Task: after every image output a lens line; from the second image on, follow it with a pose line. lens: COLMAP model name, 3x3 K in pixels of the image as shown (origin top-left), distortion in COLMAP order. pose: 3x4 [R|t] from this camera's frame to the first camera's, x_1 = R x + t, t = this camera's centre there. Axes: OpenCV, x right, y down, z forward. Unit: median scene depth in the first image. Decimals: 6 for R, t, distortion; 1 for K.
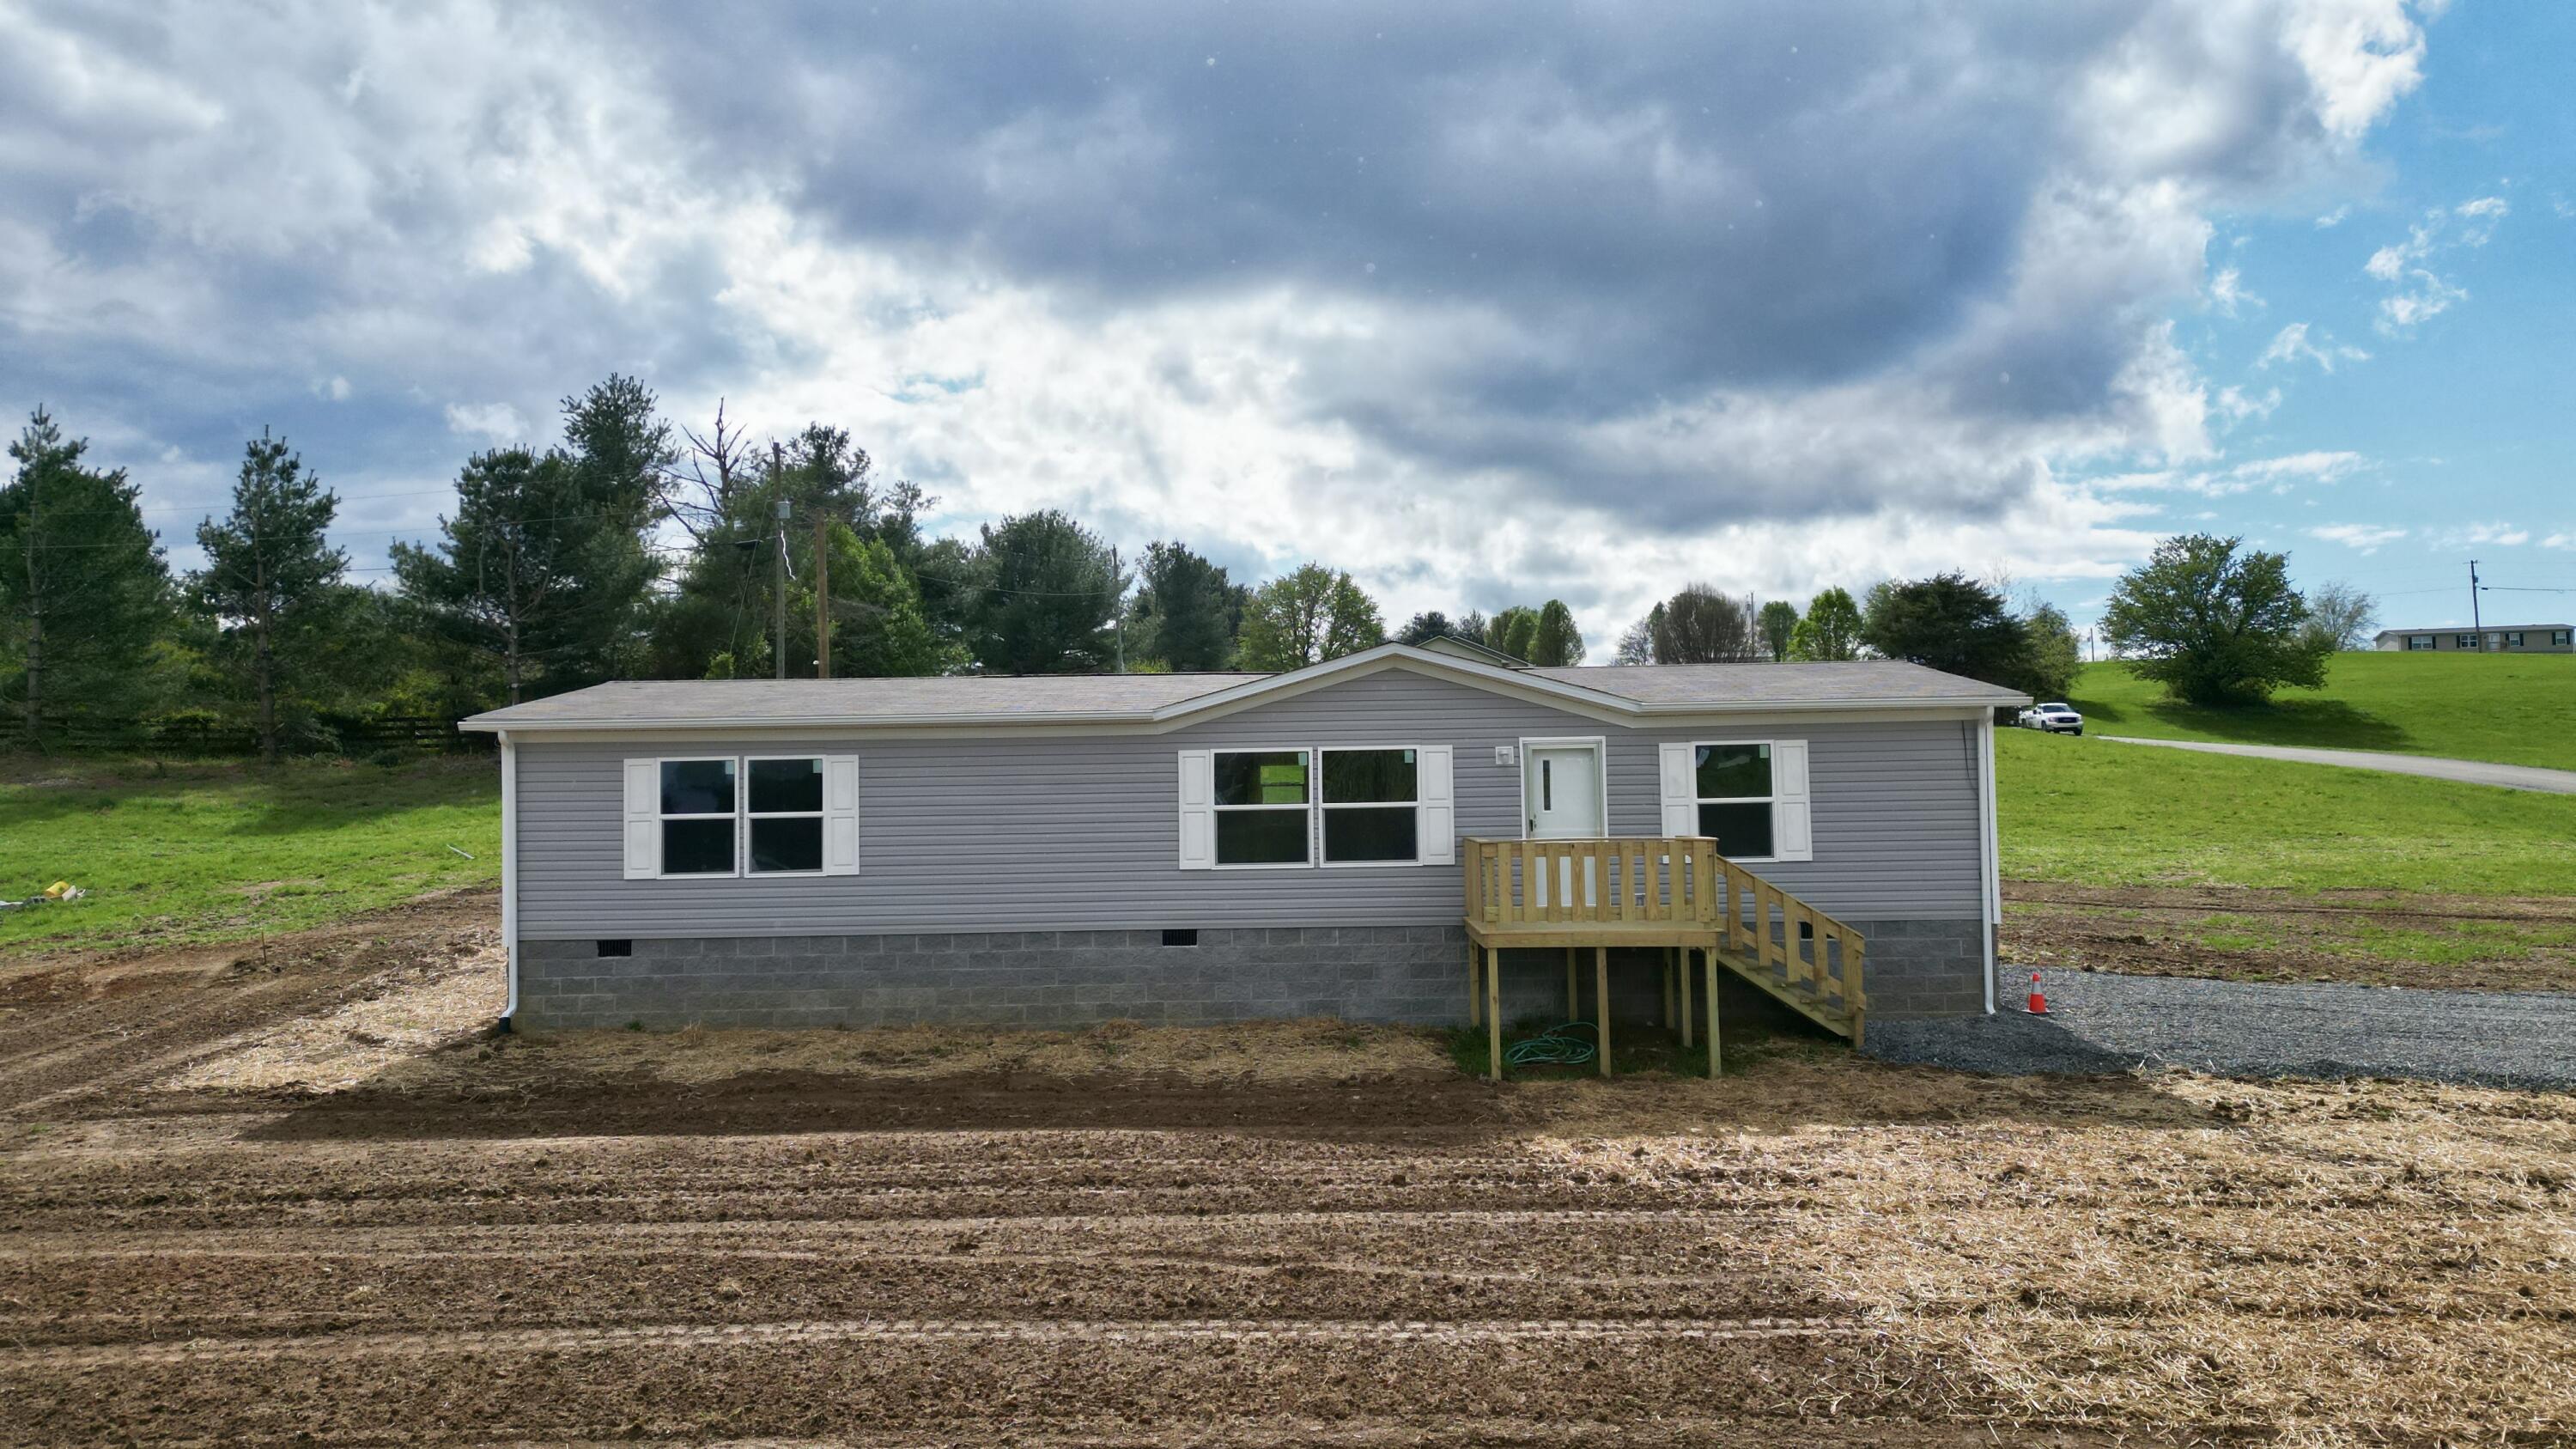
lens RADIAL K [[1745.2, 0, 1347.1], [0, 1745.2, 728.4], [0, 0, 1]] dist [0.040572, -0.002400]
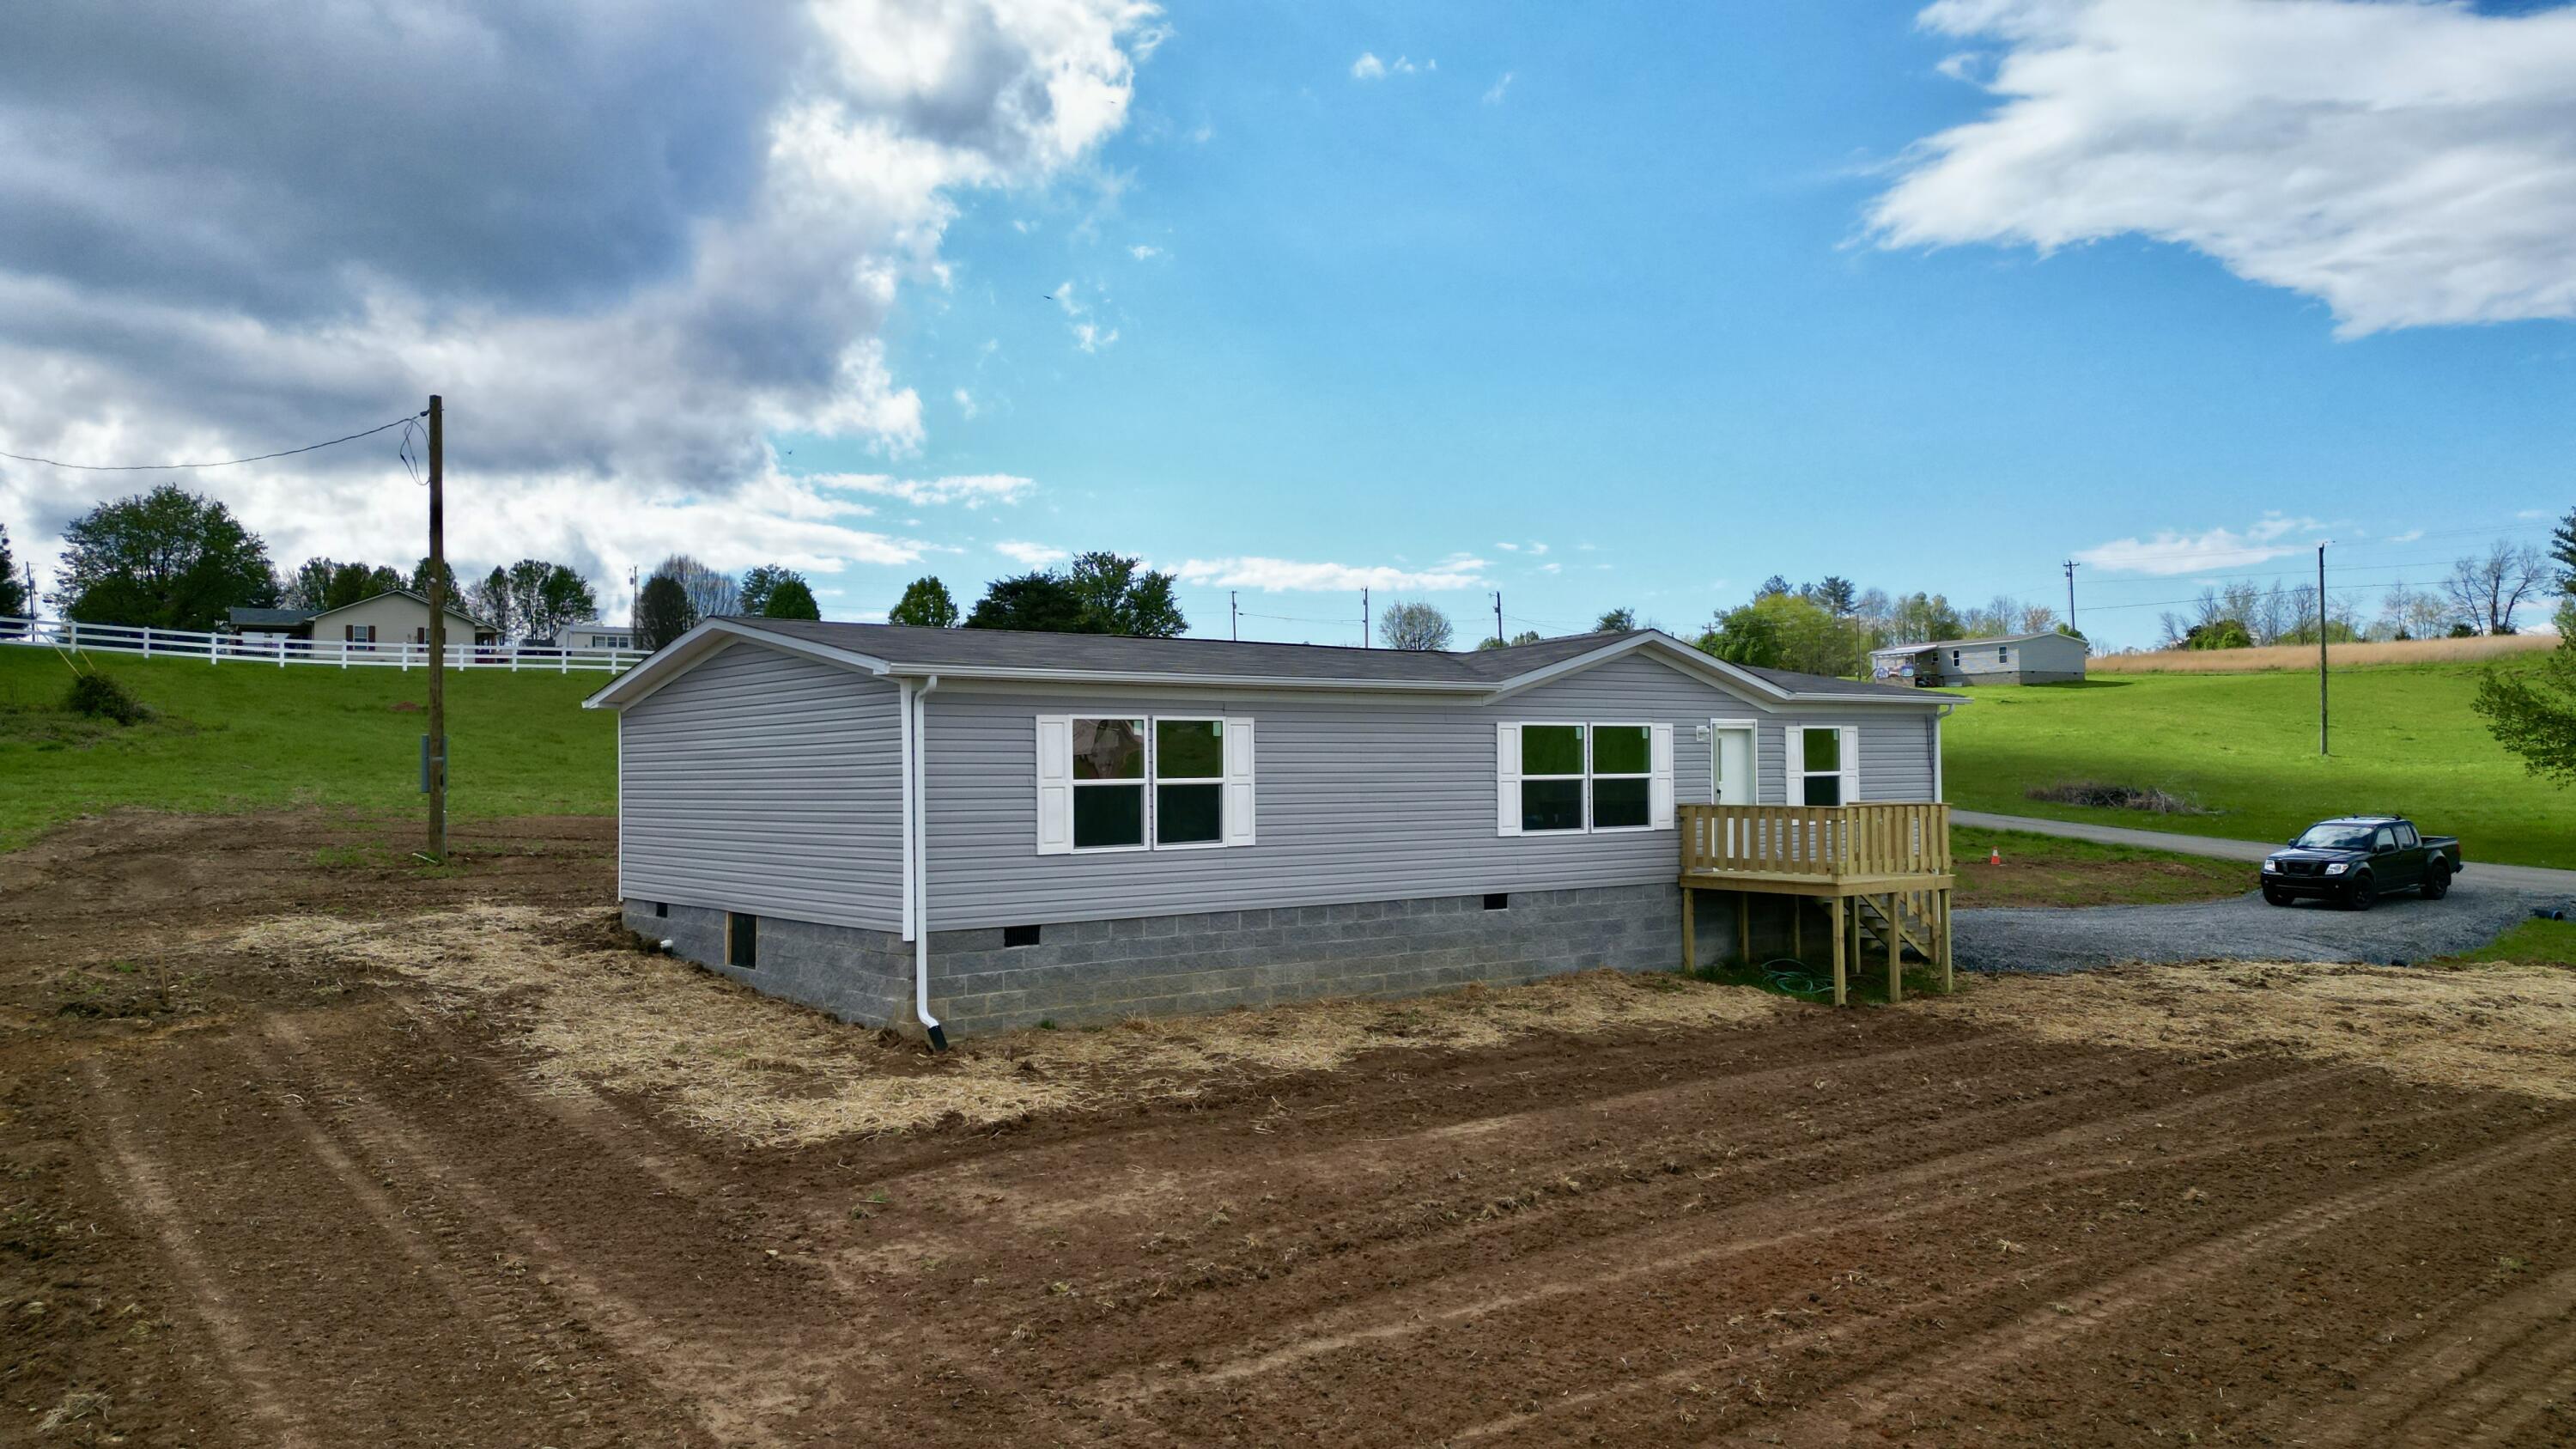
lens RADIAL K [[1828.9, 0, 1288.3], [0, 1828.9, 723.7], [0, 0, 1]] dist [0.057254, -0.003312]
pose [[0.779061, 0.025407, 0.626433, -0.877990], [-0.027297, 0.999606, -0.006595, 0.024497], [-0.626354, -0.011962, 0.779447, 0.227577]]
